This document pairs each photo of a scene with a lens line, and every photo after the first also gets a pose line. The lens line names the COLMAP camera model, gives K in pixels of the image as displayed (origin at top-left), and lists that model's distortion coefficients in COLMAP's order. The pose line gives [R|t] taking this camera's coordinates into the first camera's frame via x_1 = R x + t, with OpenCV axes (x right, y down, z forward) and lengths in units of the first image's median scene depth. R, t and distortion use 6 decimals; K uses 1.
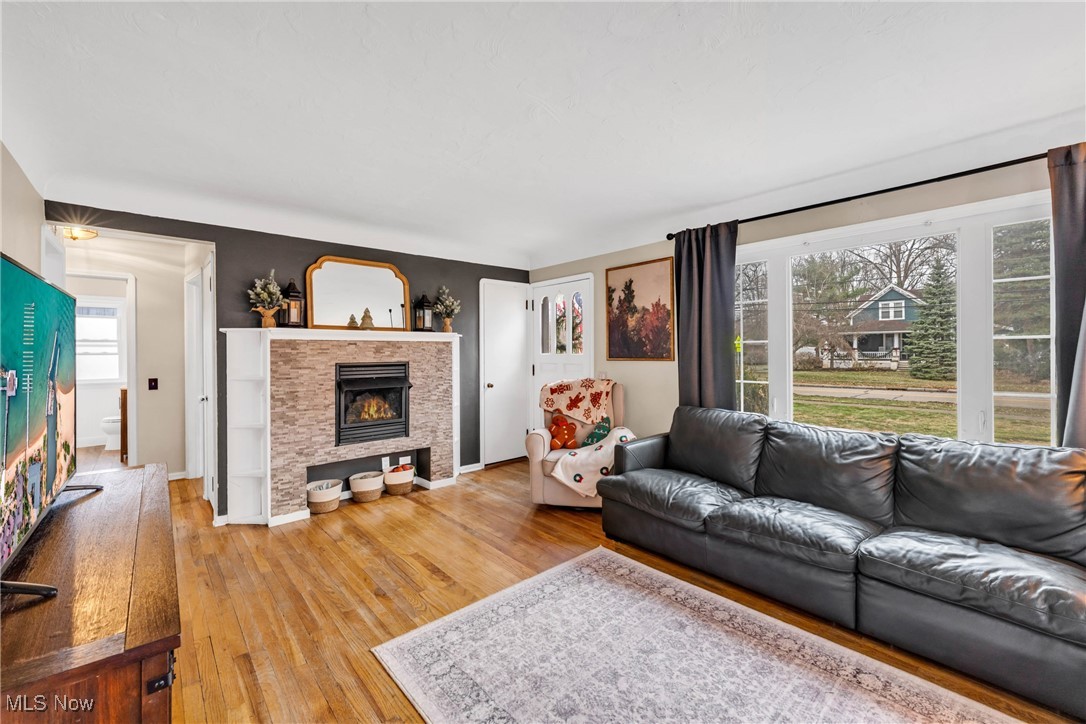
lens RADIAL K [[466.4, 0, 534.5], [0, 466.4, 352.1], [0, 0, 1]] dist [0.001643, 0.000063]
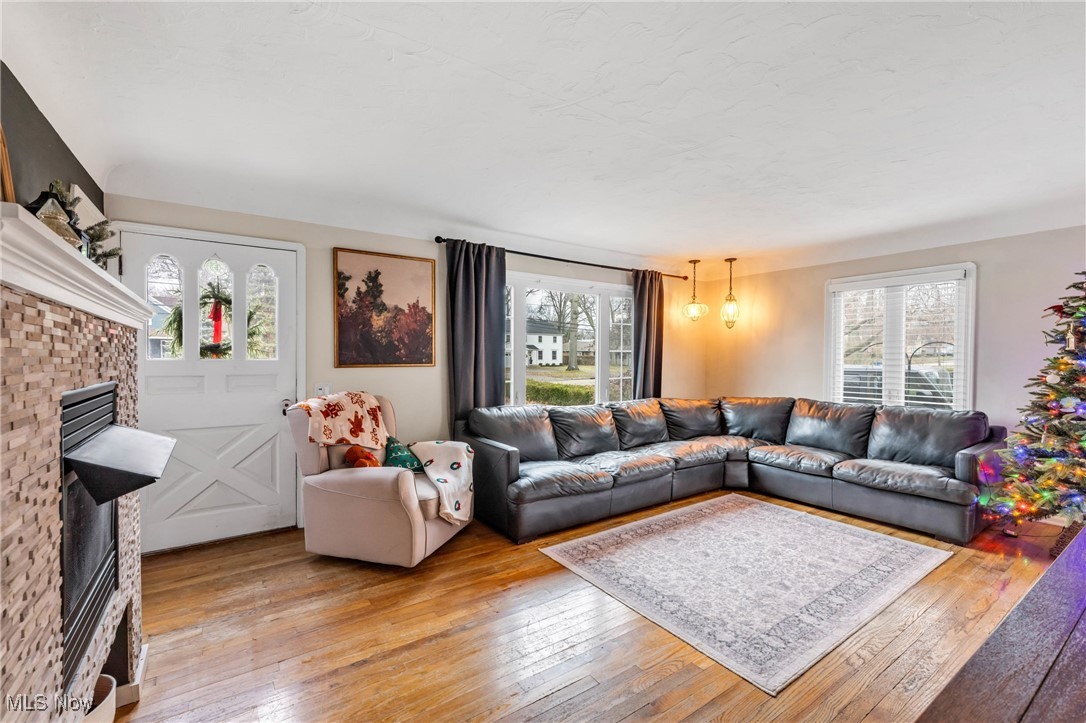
lens RADIAL K [[448.8, 0, 537.2], [0, 448.8, 363.4], [0, 0, 1]] dist [-0.001225, -0.000382]
pose [[0.105570, -0.008149, 0.994379, -0.696507], [-0.002604, 0.999961, 0.008471, 0.004878], [-0.994409, -0.003483, 0.105544, 0.768626]]
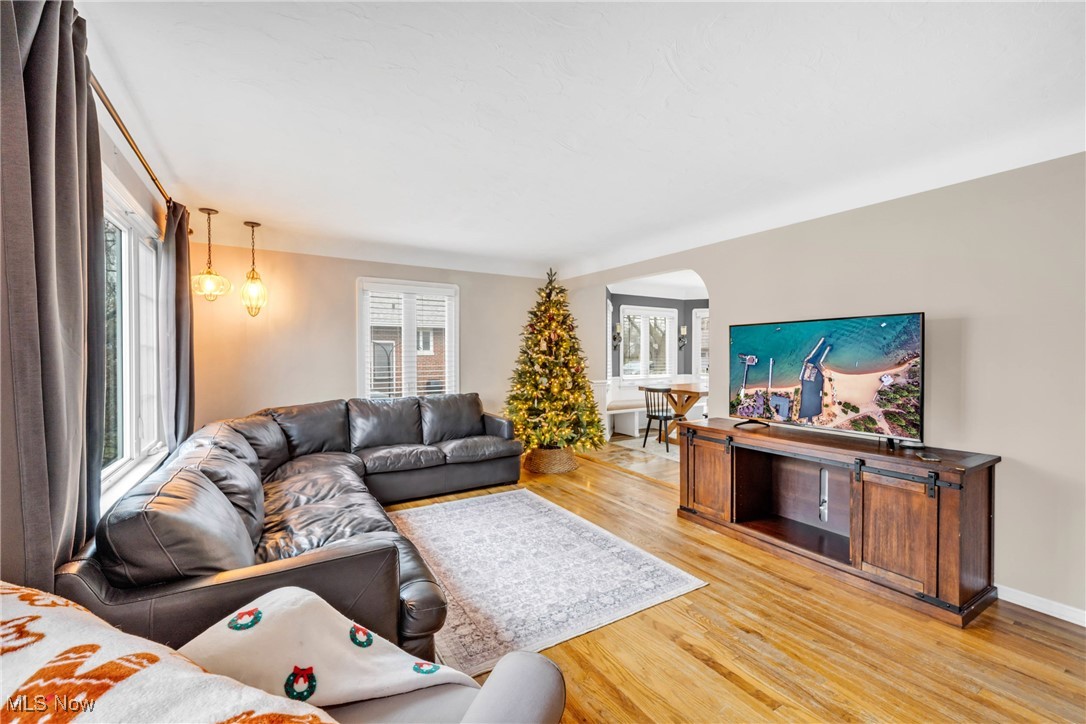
lens RADIAL K [[482.4, 0, 550.1], [0, 482.4, 361.9], [0, 0, 1]] dist [0.000173, 0.000135]
pose [[-0.991320, 0.003432, 0.131428, -0.051671], [0.006053, 0.999791, 0.019547, -0.006589], [-0.131333, 0.020173, -0.991133, 1.353842]]
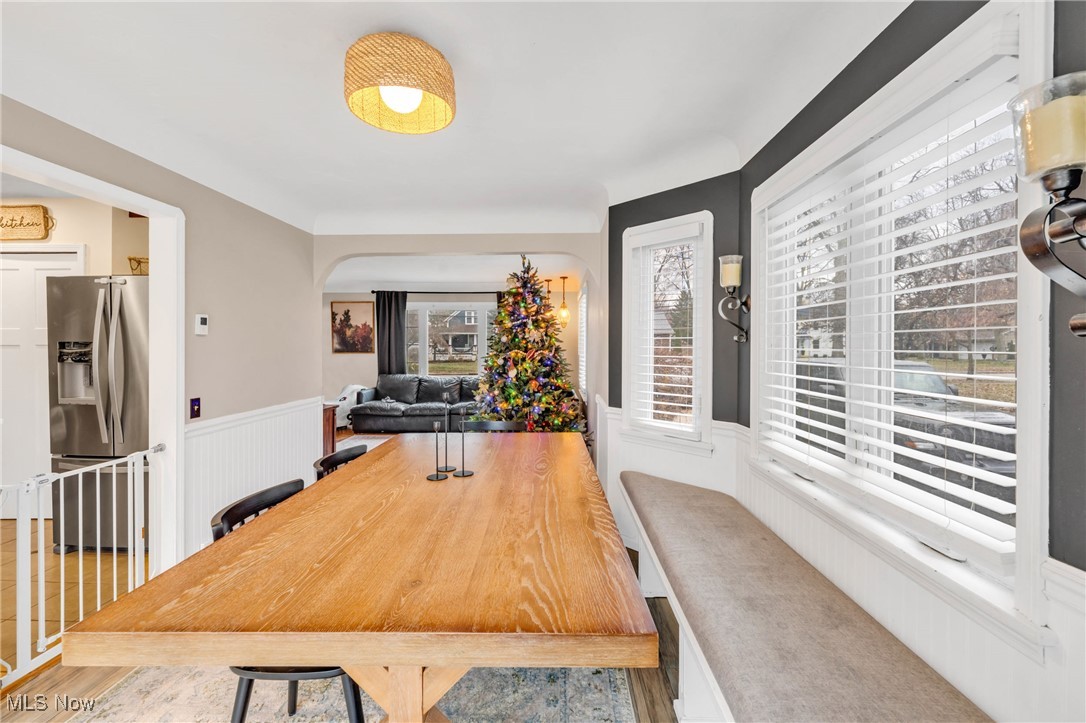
lens RADIAL K [[448.8, 0, 547.5], [0, 448.8, 346.8], [0, 0, 1]] dist [-0.001225, -0.000382]
pose [[0.685505, 0.004232, 0.728056, -0.674003], [-0.003047, 0.999991, -0.002944, -0.005862], [-0.728061, -0.000201, 0.685512, -0.983441]]
